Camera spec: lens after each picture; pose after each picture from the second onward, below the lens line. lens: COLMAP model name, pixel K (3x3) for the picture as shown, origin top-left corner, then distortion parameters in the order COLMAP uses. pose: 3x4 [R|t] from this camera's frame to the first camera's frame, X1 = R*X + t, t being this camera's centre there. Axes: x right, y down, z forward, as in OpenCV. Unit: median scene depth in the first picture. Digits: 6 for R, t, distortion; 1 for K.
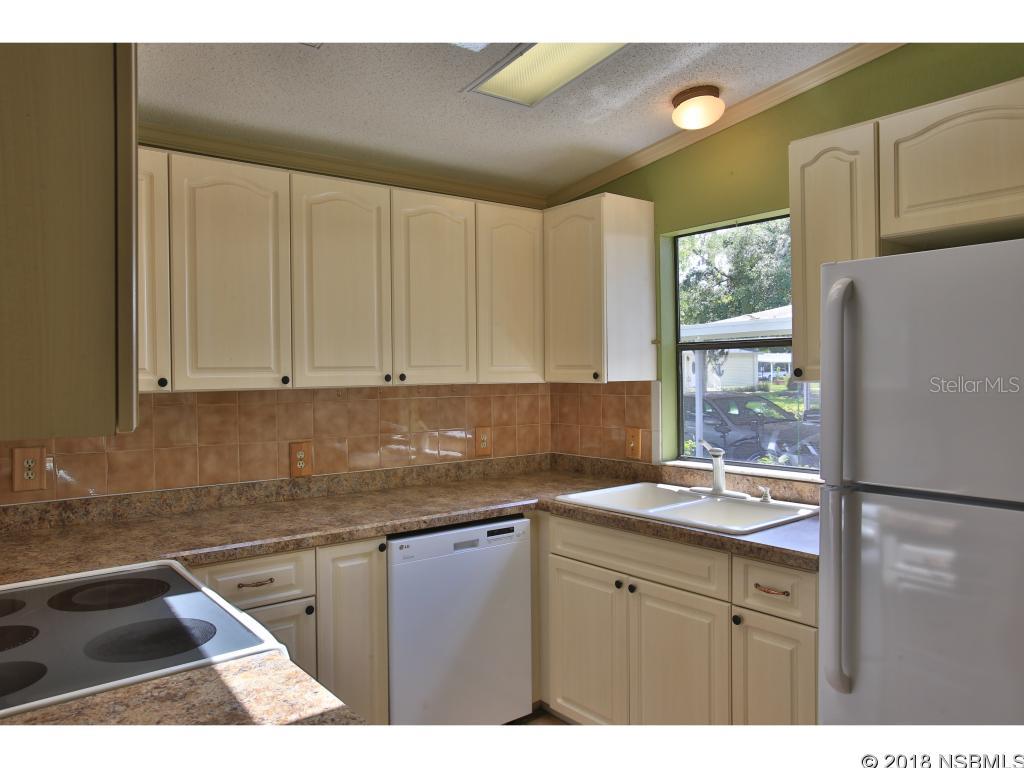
lens RADIAL K [[717.1, 0, 512.0], [0, 717.1, 384.0], [0, 0, 1]] dist [-0.002390, 0.004068]
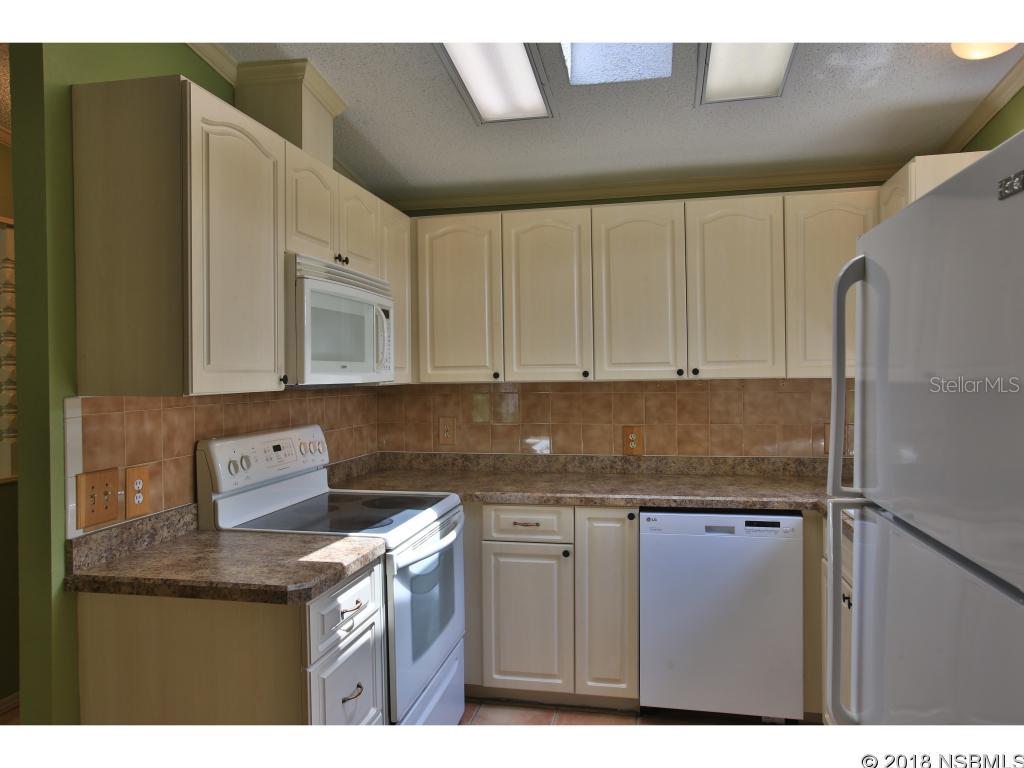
lens RADIAL K [[717.1, 0, 512.0], [0, 717.1, 384.0], [0, 0, 1]] dist [-0.002390, 0.004068]
pose [[0.664284, 0.011769, -0.747388, 0.514630], [-0.004241, 0.999919, 0.011977, -0.002559], [0.747469, -0.004786, 0.664280, 0.065958]]
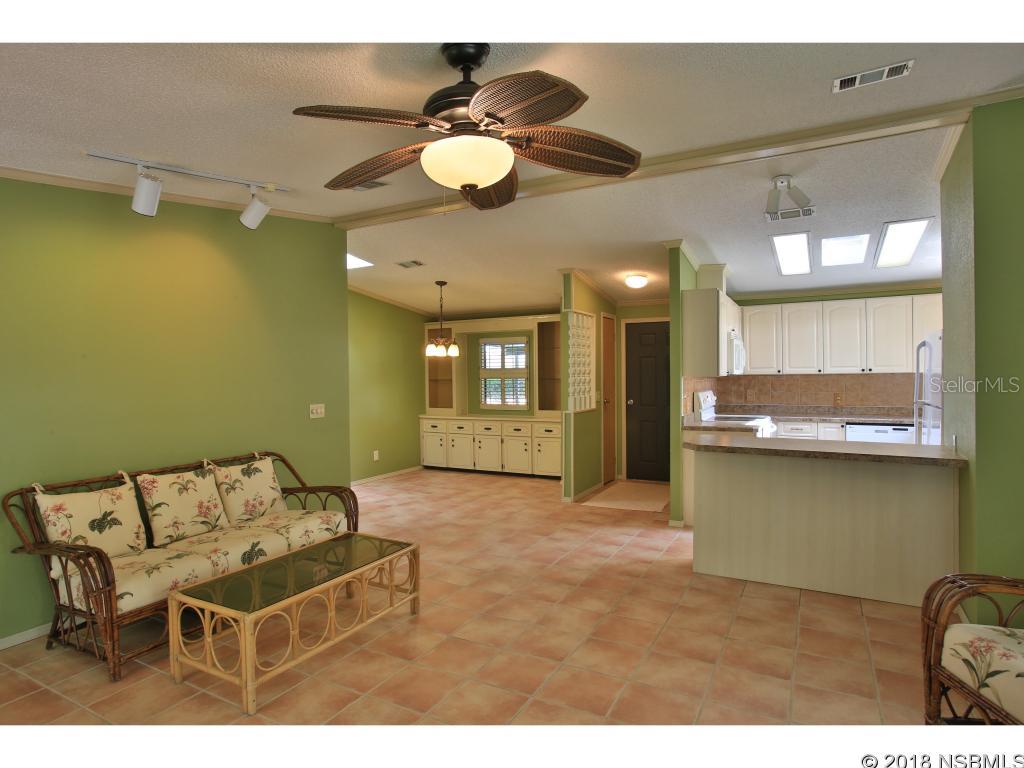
lens RADIAL K [[584.1, 0, 512.0], [0, 584.1, 384.0], [0, 0, 1]] dist [-0.023972, 0.000239]
pose [[0.424665, 0.024734, -0.905013, 1.307379], [-0.002079, 0.999651, 0.026345, -0.011167], [0.905348, -0.009306, 0.424568, -1.184500]]
